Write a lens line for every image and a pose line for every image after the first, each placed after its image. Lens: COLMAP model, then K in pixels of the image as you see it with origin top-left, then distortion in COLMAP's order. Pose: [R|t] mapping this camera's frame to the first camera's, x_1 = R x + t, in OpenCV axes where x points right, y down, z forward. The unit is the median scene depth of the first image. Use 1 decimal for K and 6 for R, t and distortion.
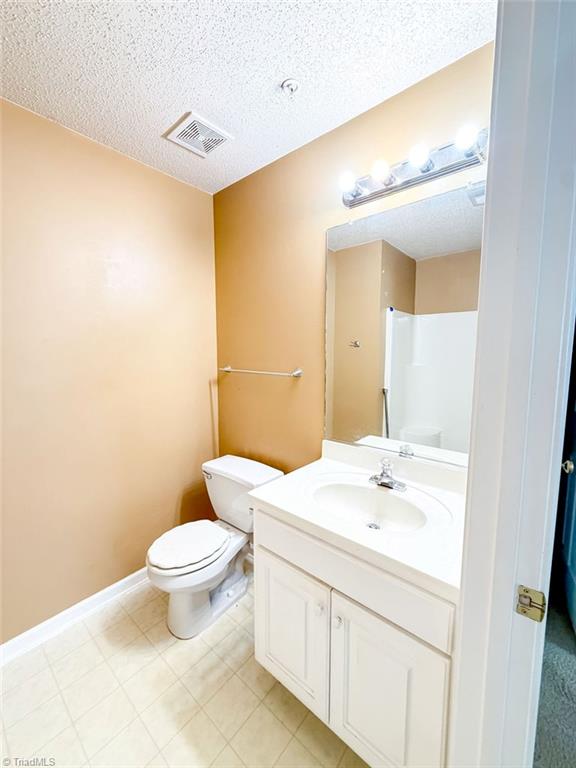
lens RADIAL K [[305.6, 0, 288.6], [0, 305.6, 382.5], [0, 0, 1]] dist [-0.000551, 0.000127]
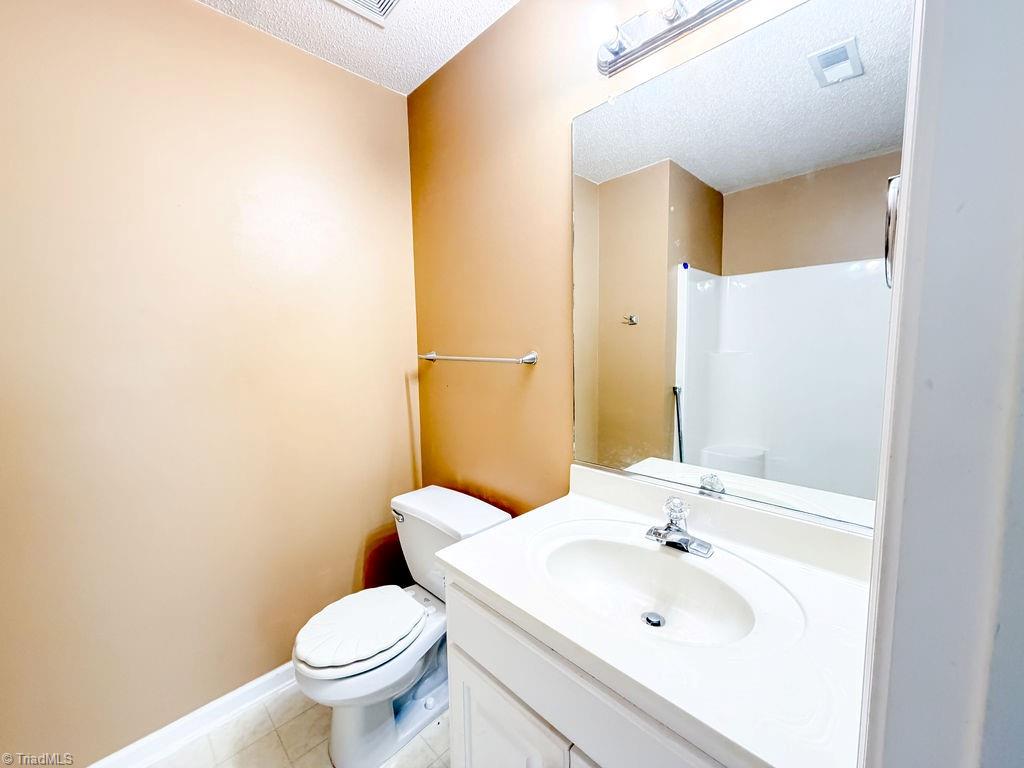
lens RADIAL K [[407.5, 0, 510.8], [0, 407.5, 383.9], [0, 0, 1]] dist [-0.000551, 0.000127]
pose [[0.996215, -0.009552, -0.086398, 0.062236], [0.009312, 0.999952, -0.003185, 0.026124], [0.086425, 0.002369, 0.996256, 0.167264]]
